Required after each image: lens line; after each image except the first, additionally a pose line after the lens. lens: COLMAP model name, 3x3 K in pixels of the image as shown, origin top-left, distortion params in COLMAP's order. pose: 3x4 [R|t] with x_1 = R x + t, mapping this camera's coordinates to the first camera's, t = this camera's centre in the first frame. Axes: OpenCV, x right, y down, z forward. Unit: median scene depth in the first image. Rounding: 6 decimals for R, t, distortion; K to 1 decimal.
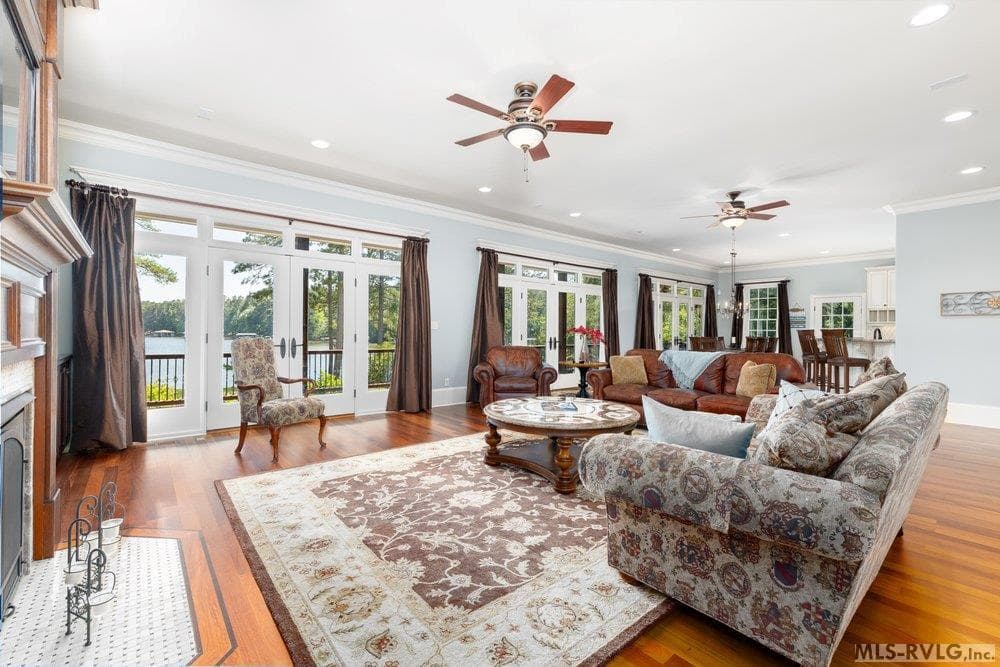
lens RADIAL K [[432.6, 0, 495.4], [0, 432.6, 331.0], [0, 0, 1]] dist [-0.000718, 0.000104]
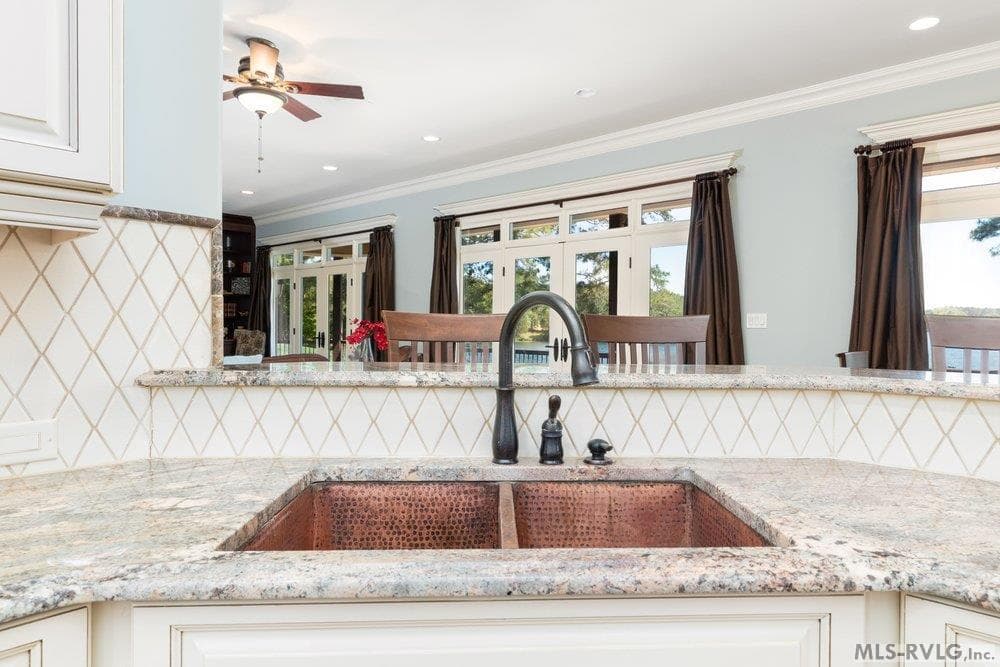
lens RADIAL K [[683.3, 0, 495.0], [0, 683.3, 331.4], [0, 0, 1]] dist [0.028698, 0.001872]
pose [[0.110687, -0.002448, -0.993852, 0.991637], [-0.004032, 0.999988, -0.002912, 0.007885], [0.993847, 0.004329, 0.110676, 0.824713]]
